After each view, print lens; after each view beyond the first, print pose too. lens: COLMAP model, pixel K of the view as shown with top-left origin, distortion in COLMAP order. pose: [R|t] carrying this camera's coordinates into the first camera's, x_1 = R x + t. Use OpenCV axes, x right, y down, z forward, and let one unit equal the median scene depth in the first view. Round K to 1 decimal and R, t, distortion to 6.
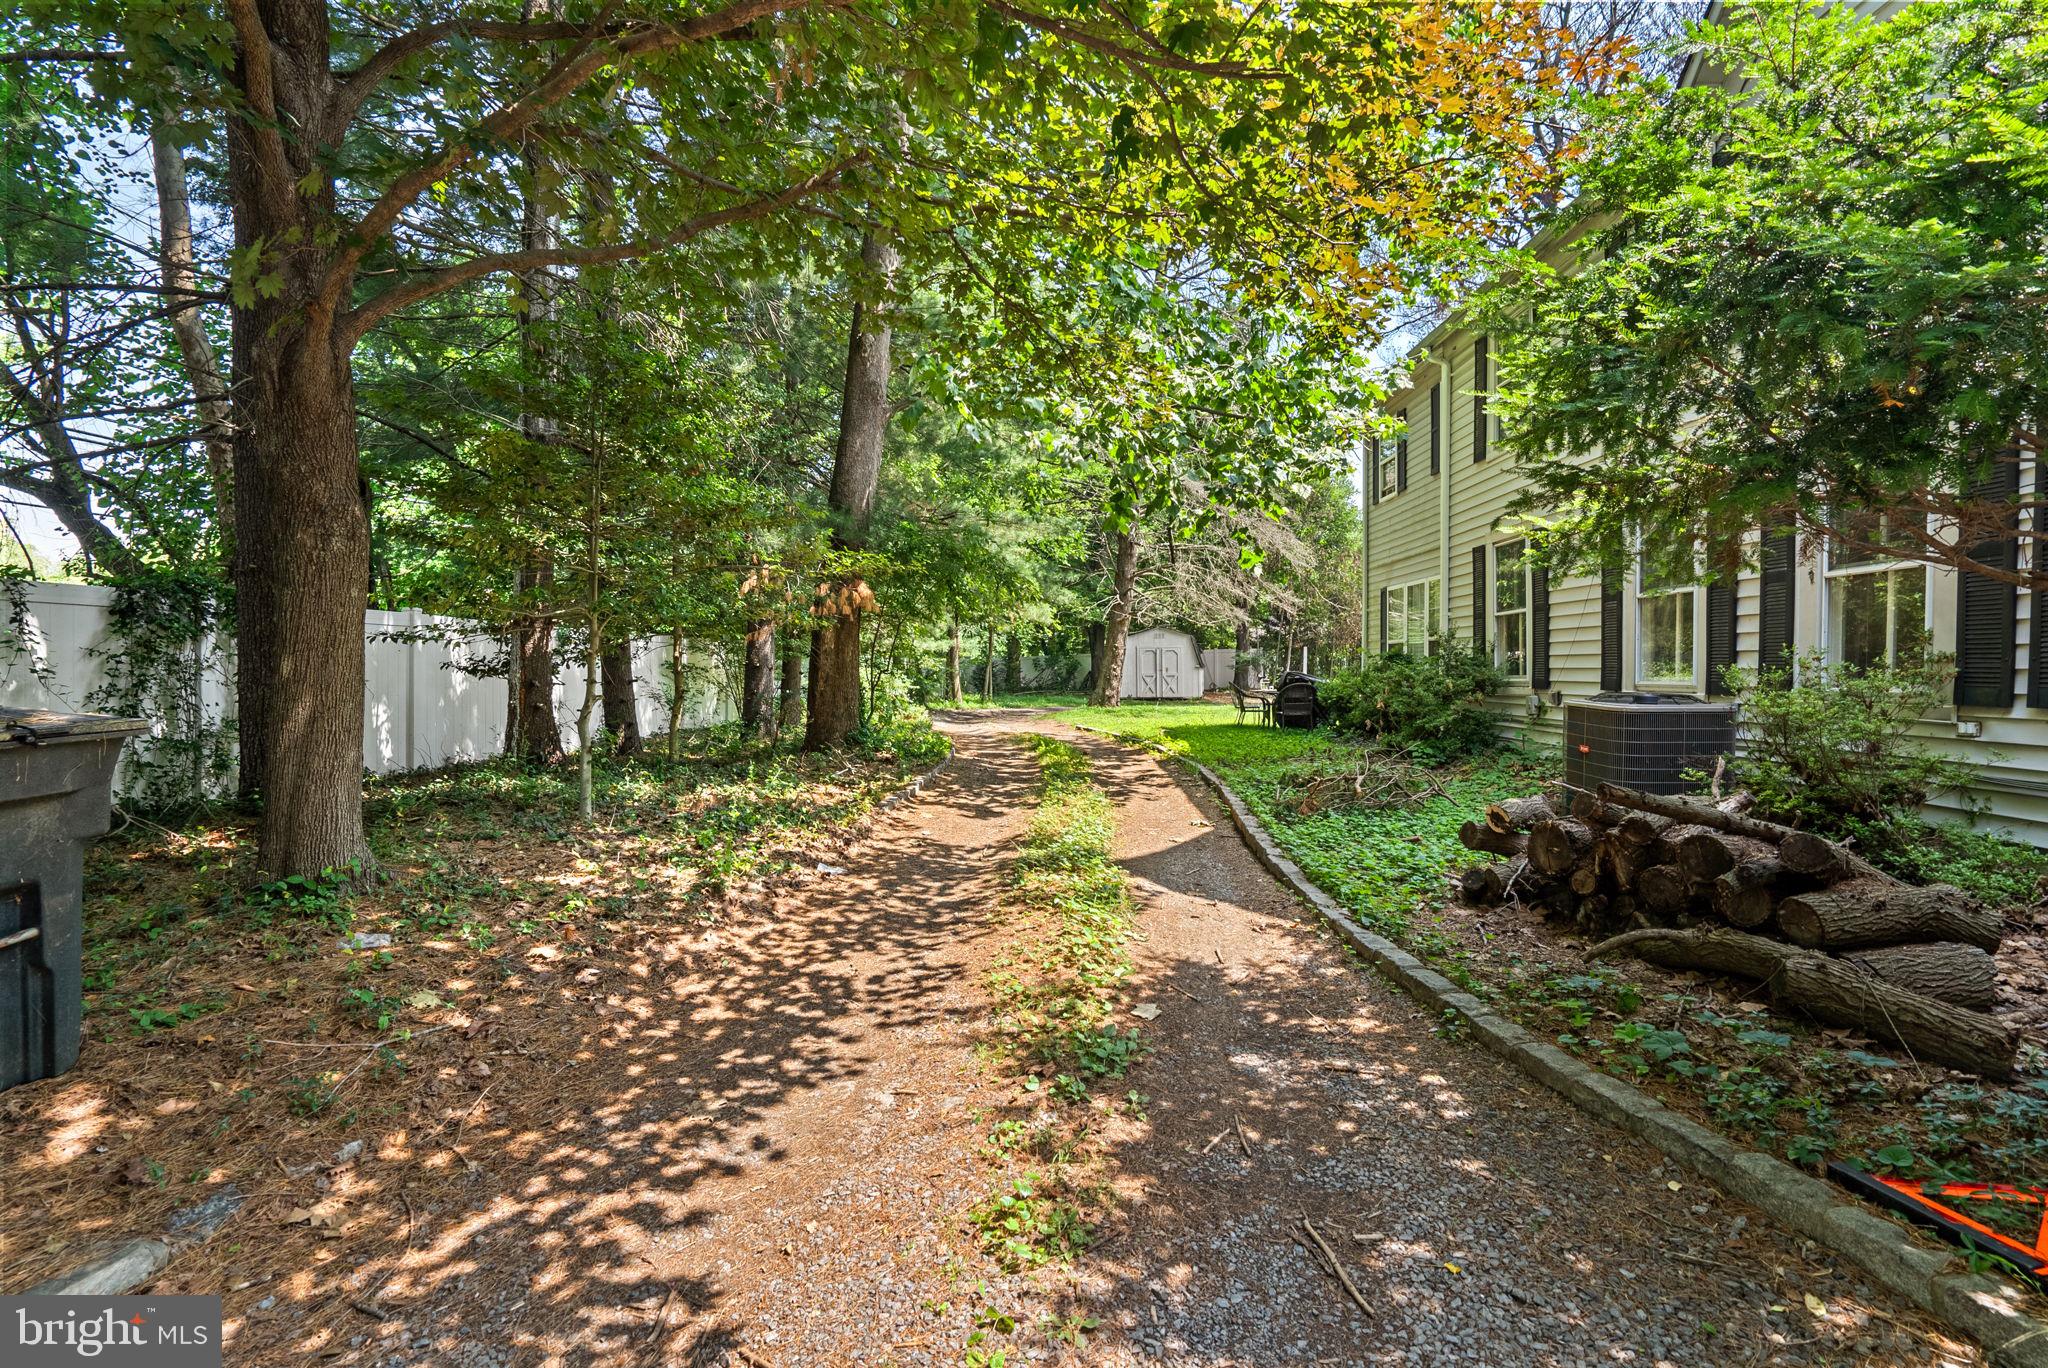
lens RADIAL K [[943.6, 0, 1025.7], [0, 943.6, 700.4], [0, 0, 1]] dist [-0.000660, -0.000173]
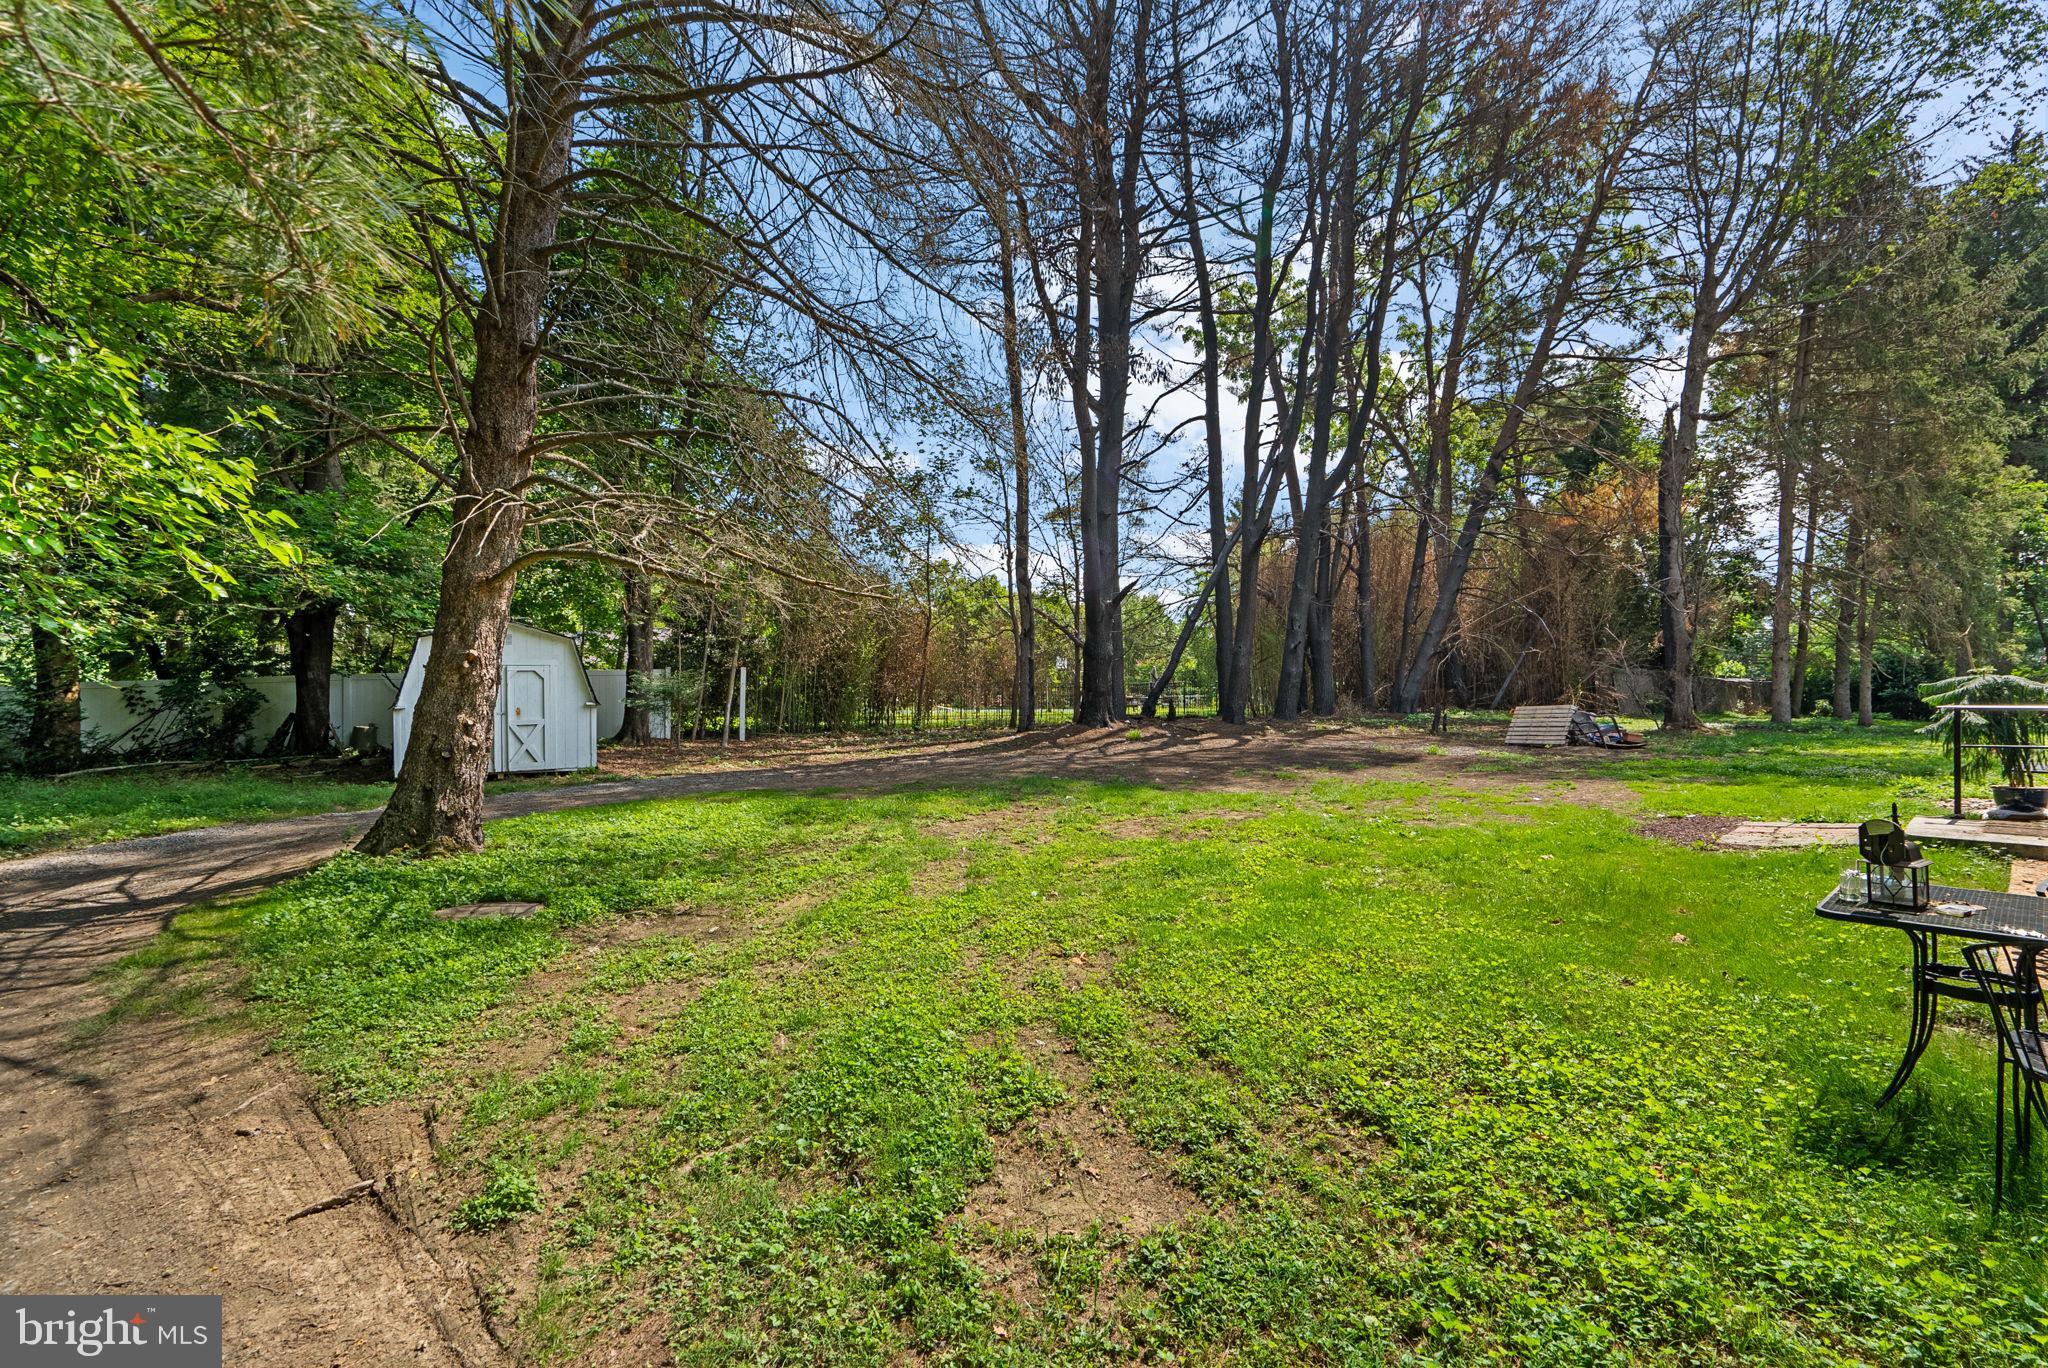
lens RADIAL K [[929.4, 0, 1026.1], [0, 929.4, 680.9], [0, 0, 1]] dist [-0.000566, -0.000144]
pose [[0.717202, 0.005674, 0.696842, 0.024305], [0.025703, 0.999071, -0.034589, -0.067763], [-0.696391, 0.042718, 0.716390, 1.308206]]
